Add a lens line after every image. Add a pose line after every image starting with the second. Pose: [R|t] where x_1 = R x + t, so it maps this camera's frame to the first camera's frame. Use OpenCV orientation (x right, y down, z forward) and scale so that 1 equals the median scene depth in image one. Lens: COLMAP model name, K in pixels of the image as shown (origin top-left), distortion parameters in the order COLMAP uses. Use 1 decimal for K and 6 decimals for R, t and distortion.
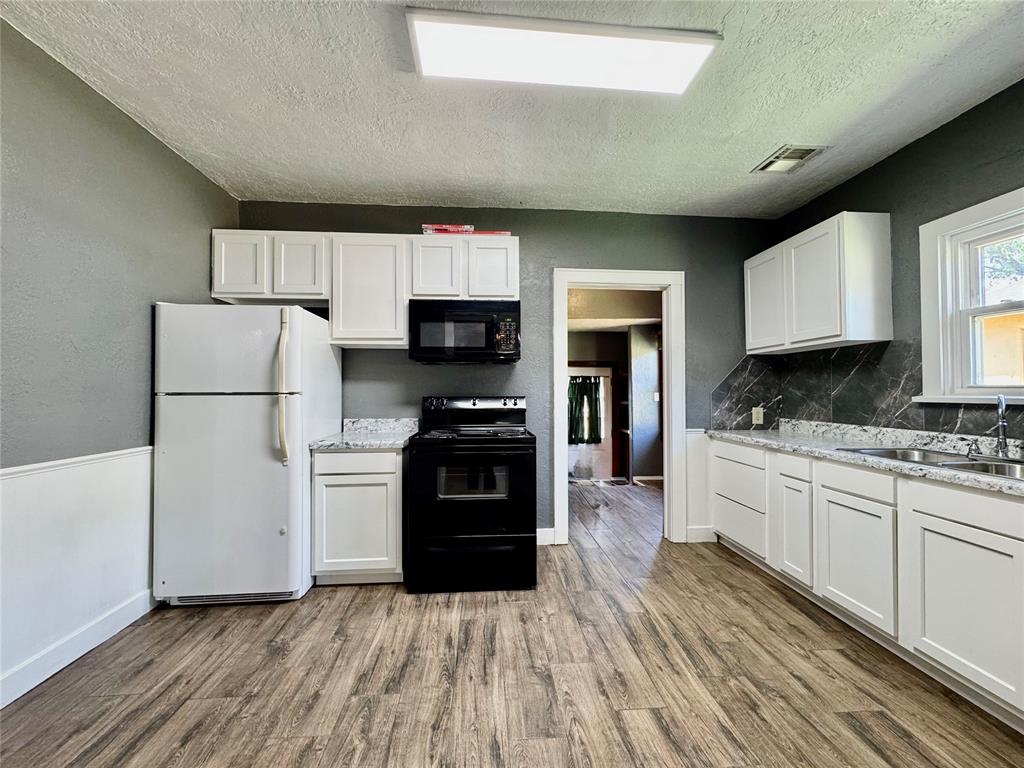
lens RADIAL K [[406.4, 0, 512.0], [0, 406.4, 384.0], [0, 0, 1]] dist [-0.003663, 0.000070]
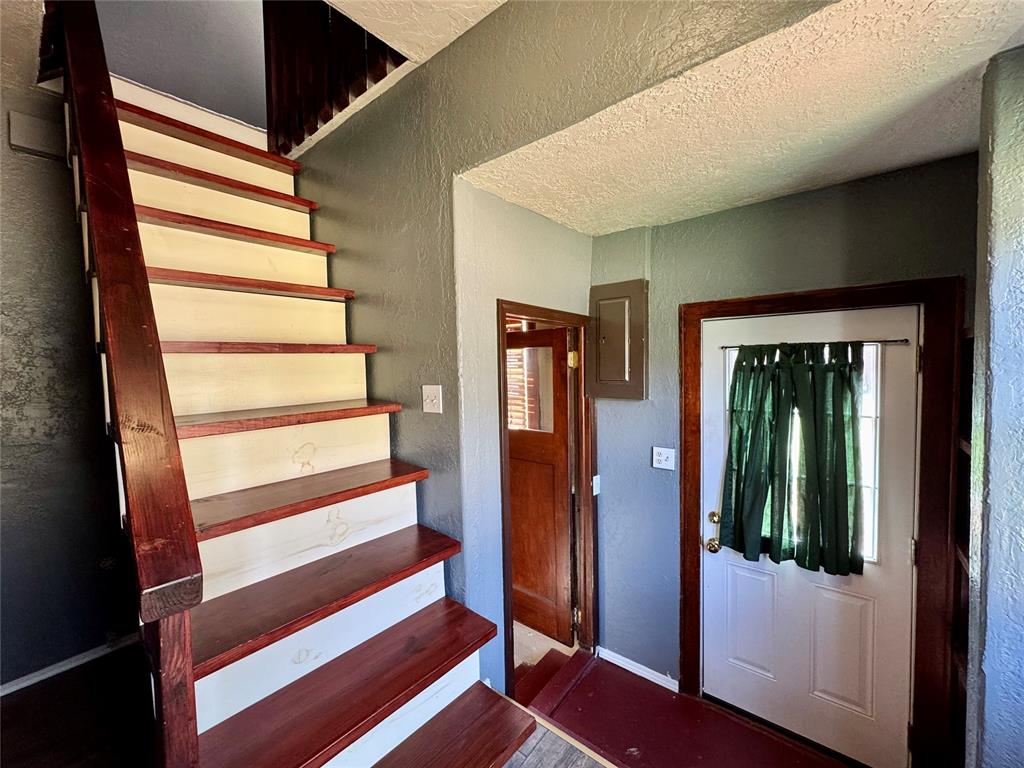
lens RADIAL K [[406.4, 0, 512.0], [0, 406.4, 384.0], [0, 0, 1]] dist [-0.003663, 0.000070]
pose [[0.728324, 0.017300, -0.685015, 0.603296], [0.035437, 0.997393, 0.062866, -0.041830], [0.684316, -0.070062, 0.725811, 1.645770]]
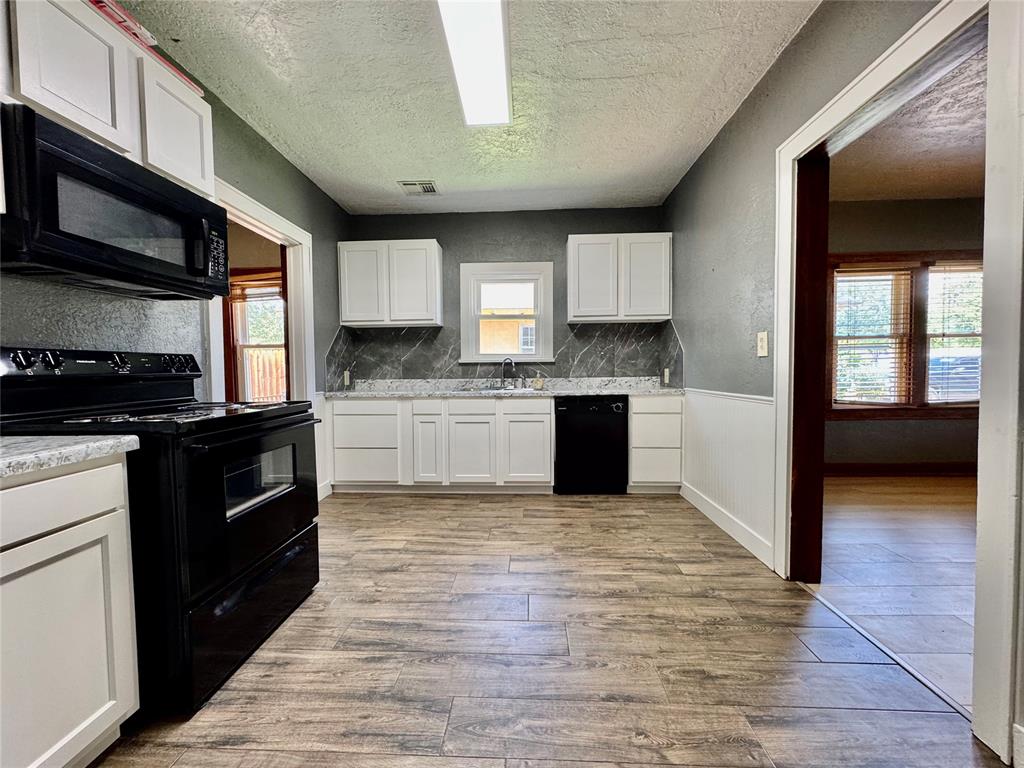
lens RADIAL K [[406.4, 0, 512.0], [0, 406.4, 384.0], [0, 0, 1]] dist [-0.003663, 0.000070]
pose [[0.114324, -0.039131, 0.992673, -0.706030], [-0.008376, 0.999150, 0.040351, 0.060268], [-0.993408, -0.012928, 0.113899, 0.531304]]
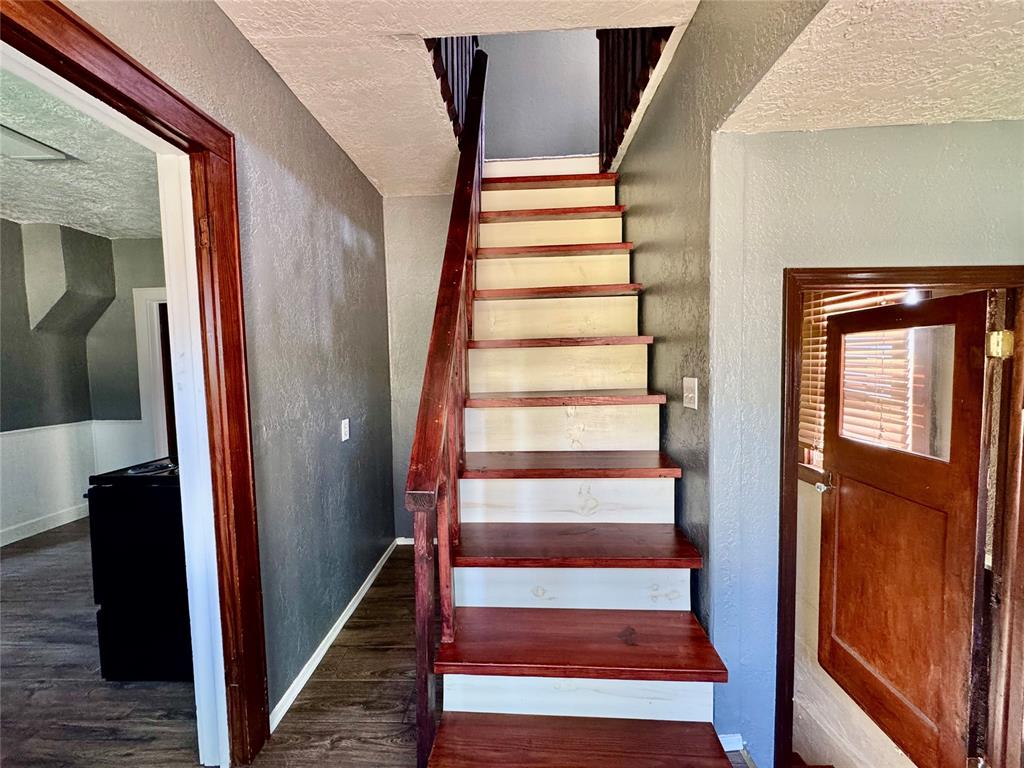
lens RADIAL K [[406.4, 0, 512.0], [0, 406.4, 384.0], [0, 0, 1]] dist [-0.003663, 0.000070]
pose [[-0.101880, 0.053970, -0.993332, 0.682968], [0.041096, 0.997903, 0.050004, -0.034016], [0.993947, -0.035727, -0.103884, 1.847381]]
